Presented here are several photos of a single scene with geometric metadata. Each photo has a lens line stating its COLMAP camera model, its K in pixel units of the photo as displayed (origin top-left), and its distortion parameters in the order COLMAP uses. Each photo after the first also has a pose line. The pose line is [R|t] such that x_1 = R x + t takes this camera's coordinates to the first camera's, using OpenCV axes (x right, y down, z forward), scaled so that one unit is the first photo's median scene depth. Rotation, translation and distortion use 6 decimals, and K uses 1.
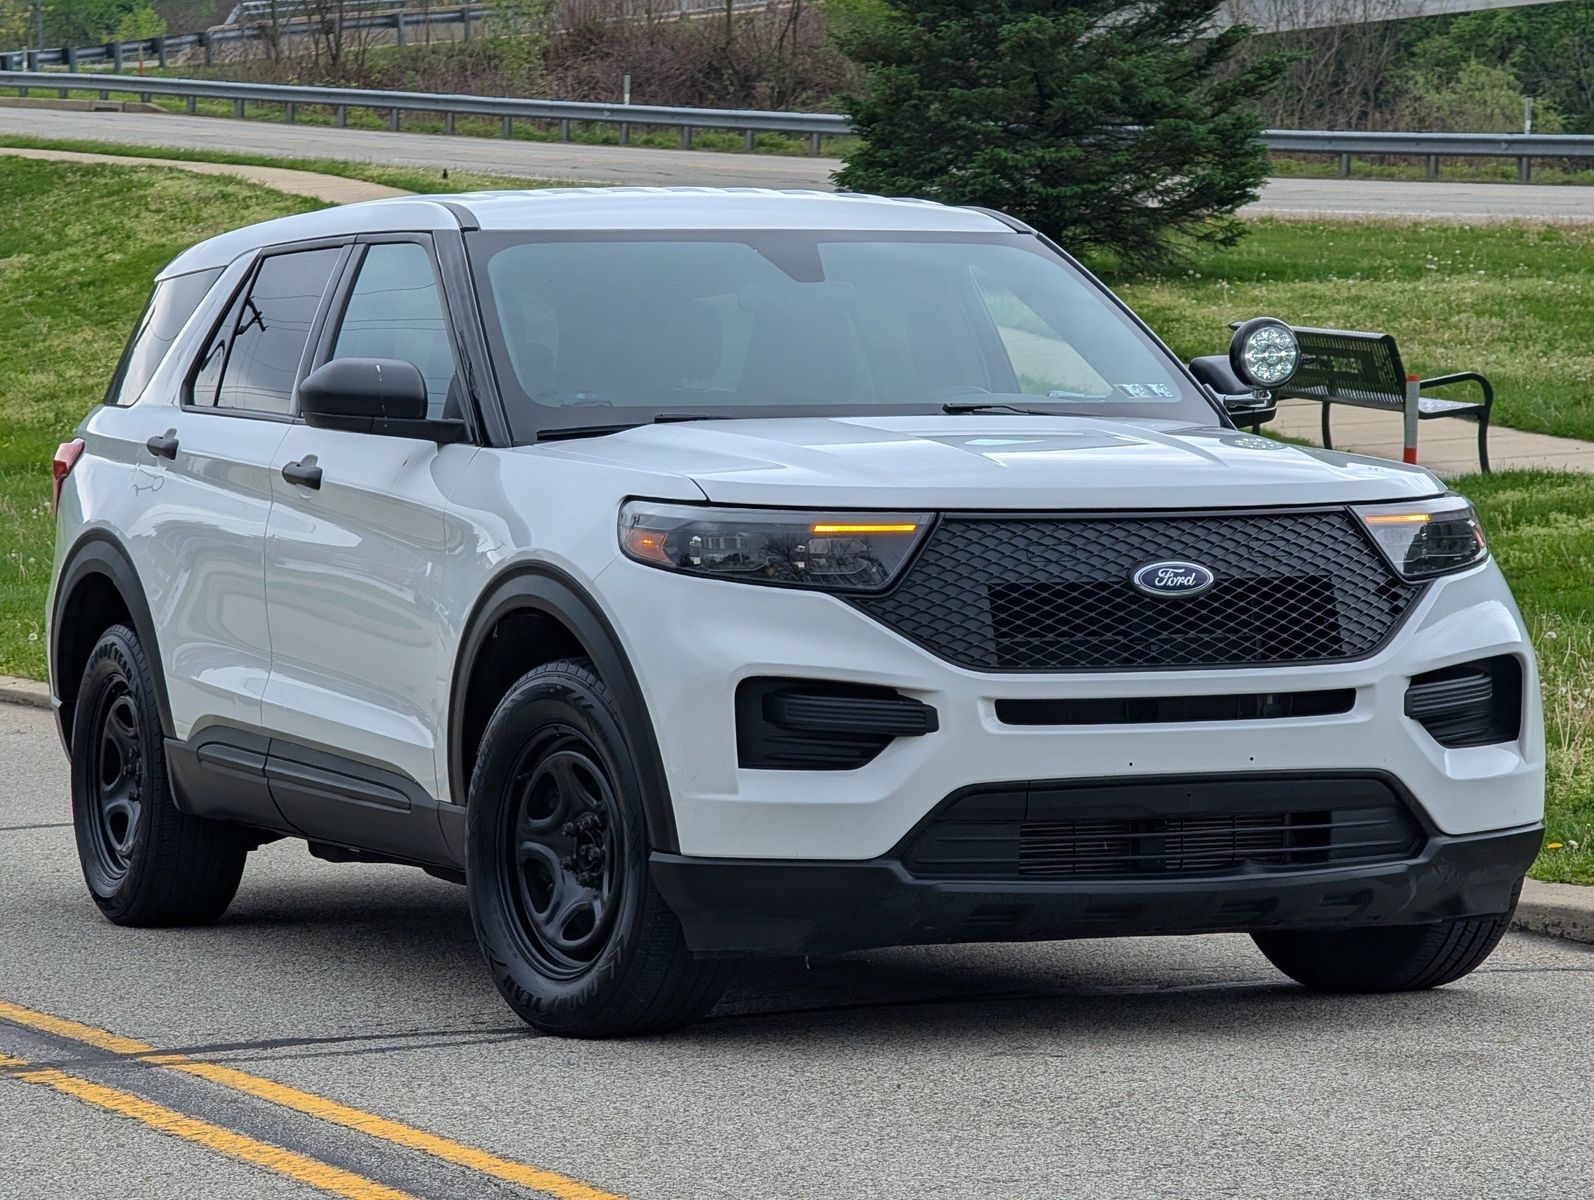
lens RADIAL K [[5694.0, 0, 797.0], [0, 5694.0, 600.0], [0, 0, 1]] dist [0.386816, 3.065464]
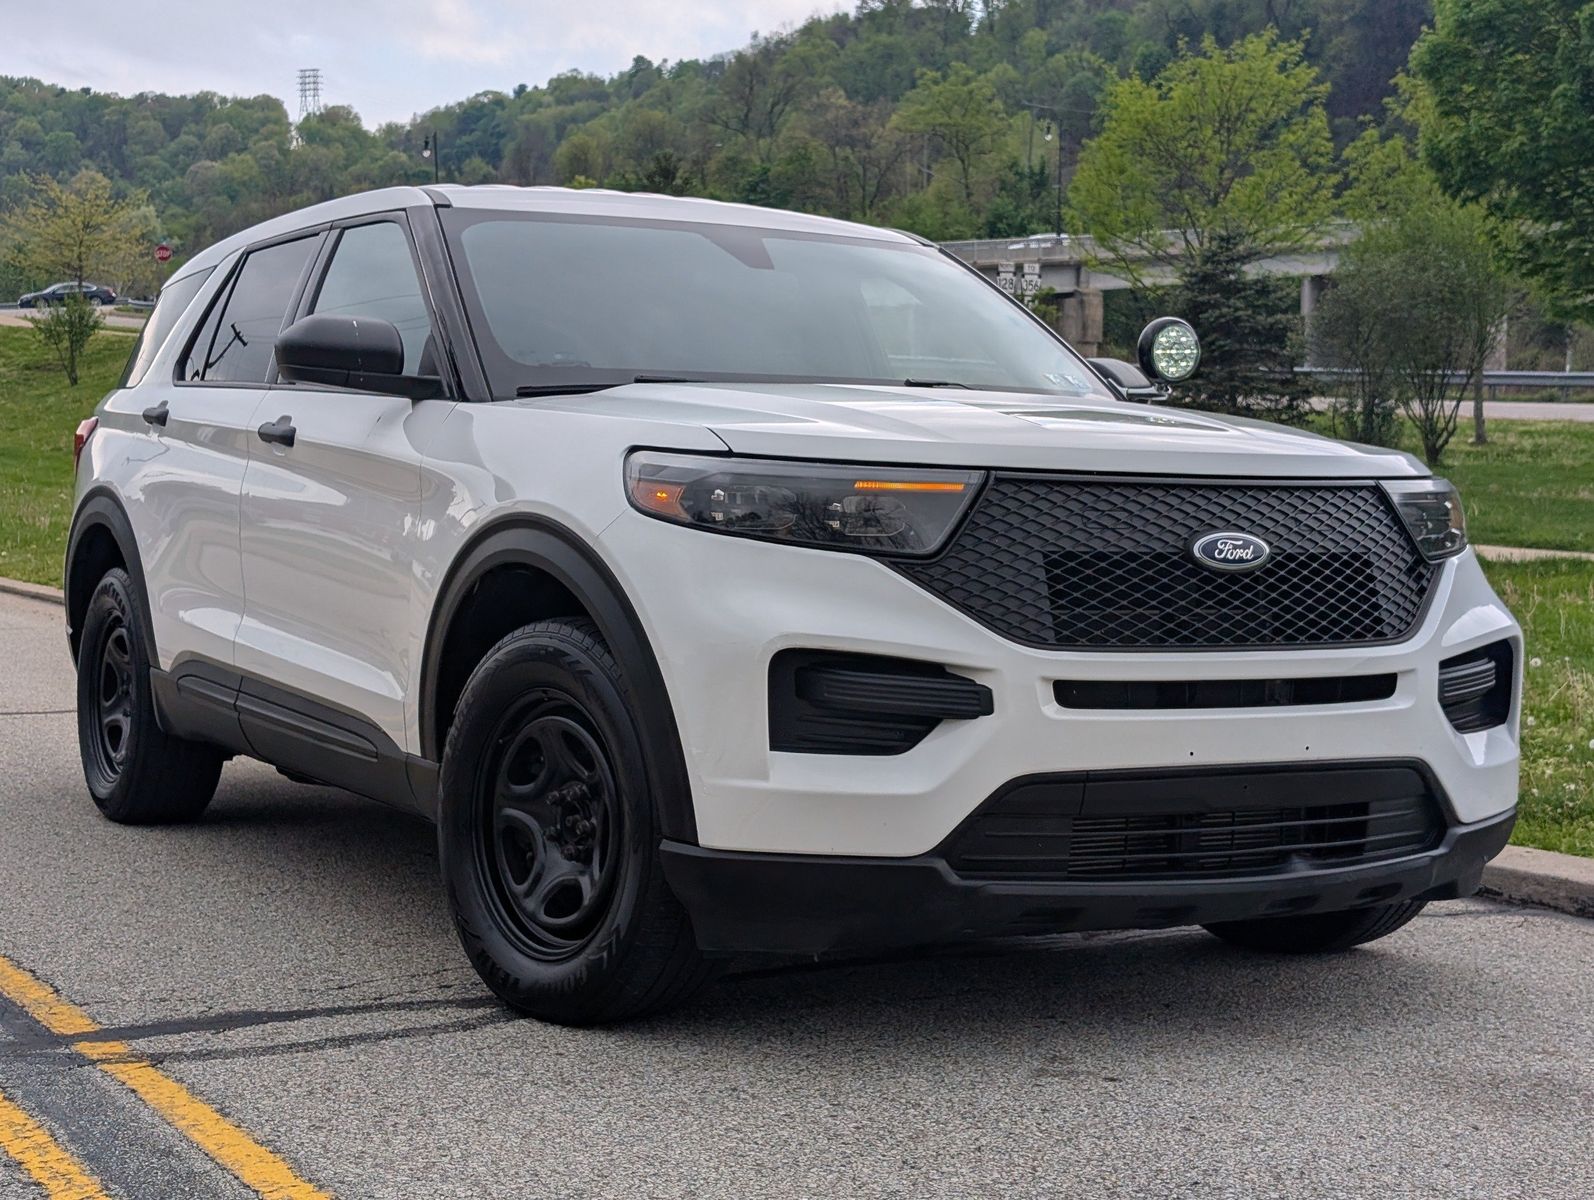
lens RADIAL K [[2483.0, 0, 794.6], [0, 2483.0, 609.2], [0, 0, 1]] dist [0.219655, -0.928867]
pose [[0.993015, 0.025487, 0.115207, -0.049095], [-0.027405, 0.999511, 0.015091, 0.001456], [-0.114766, -0.018143, 0.993227, 0.589245]]
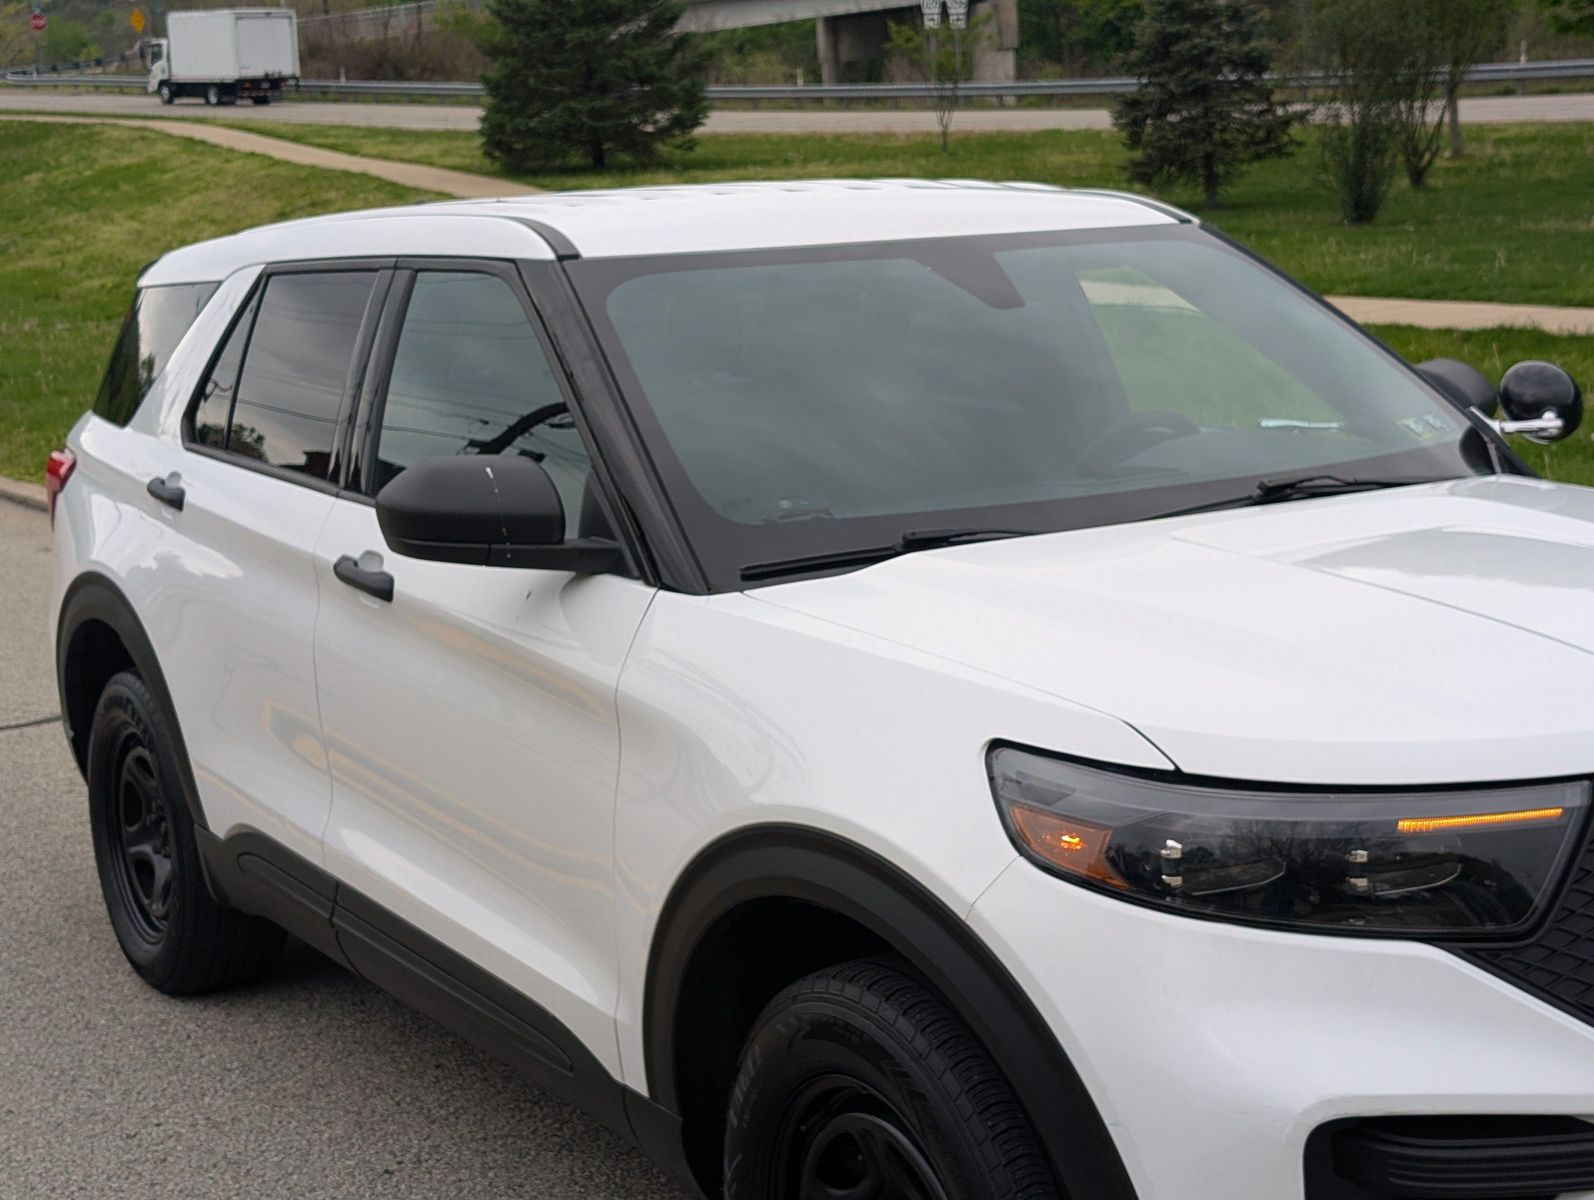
lens RADIAL K [[2483.0, 0, 794.6], [0, 2483.0, 609.2], [0, 0, 1]] dist [0.219655, -0.928867]
pose [[0.987847, -0.060228, 0.143288, -0.087798], [0.042113, 0.991103, 0.126256, -0.066077], [-0.149618, -0.118687, 0.981595, 0.736981]]
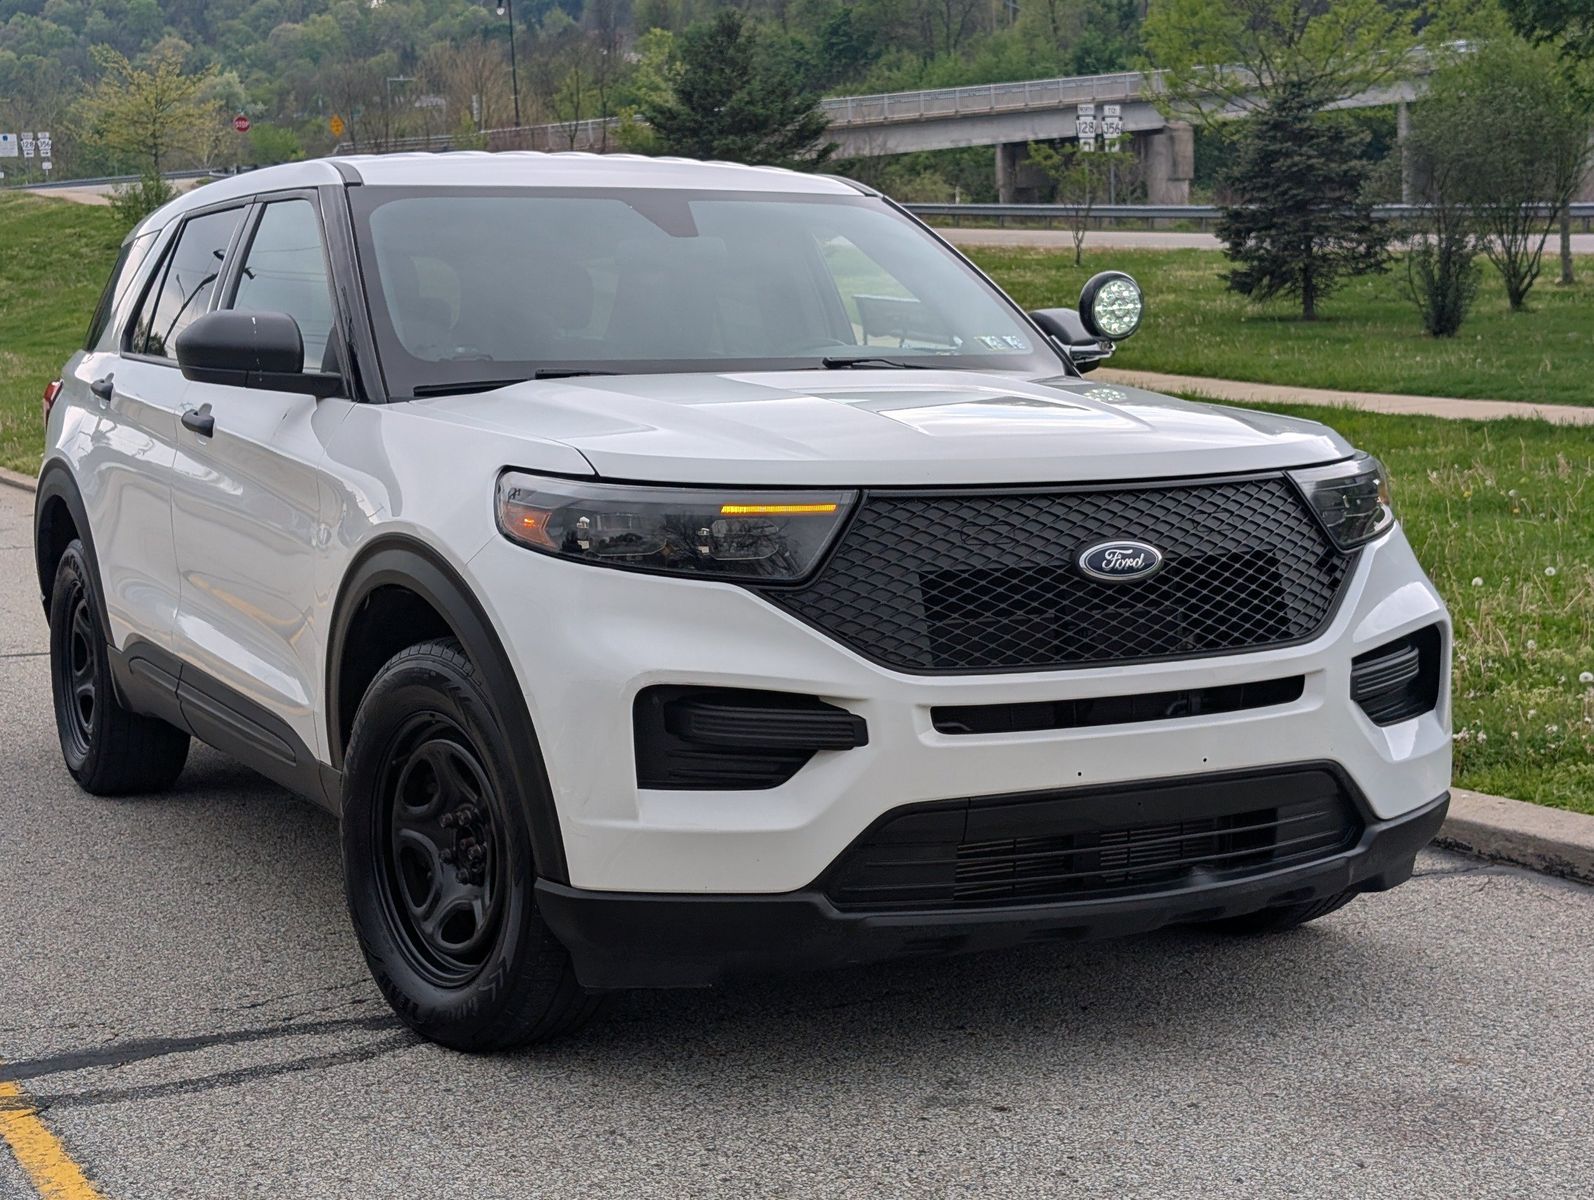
lens RADIAL K [[2483.3, 0, 787.6], [0, 2483.3, 624.5], [0, 0, 1]] dist [0.202070, -0.791911]
pose [[0.997305, -0.009358, 0.072774, -0.014076], [0.003354, 0.996611, 0.082190, -0.025281], [-0.073297, -0.081724, 0.993956, 0.597872]]
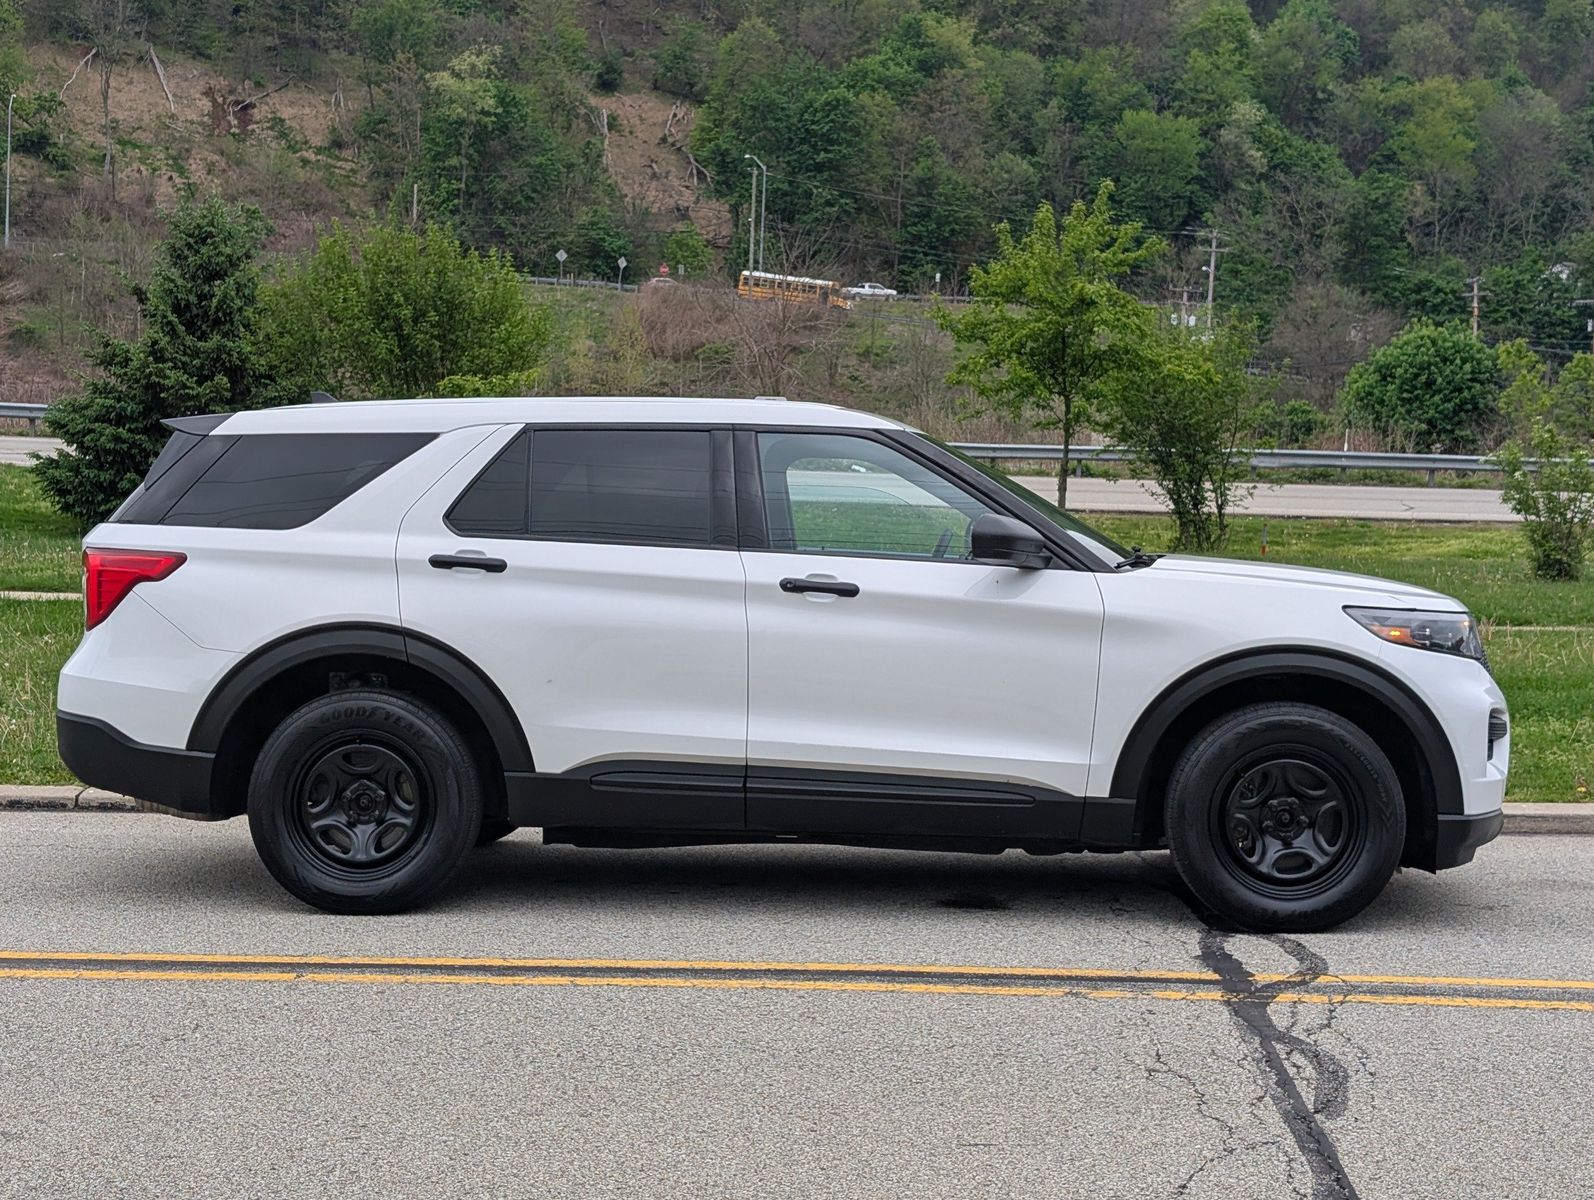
lens RADIAL K [[2483.0, 0, 794.6], [0, 2483.0, 609.2], [0, 0, 1]] dist [0.219655, -0.928867]
pose [[0.428091, -0.013675, 0.903632, -0.760428], [0.007753, 0.999904, 0.011459, -0.026603], [-0.903702, 0.002101, 0.428156, 0.822604]]
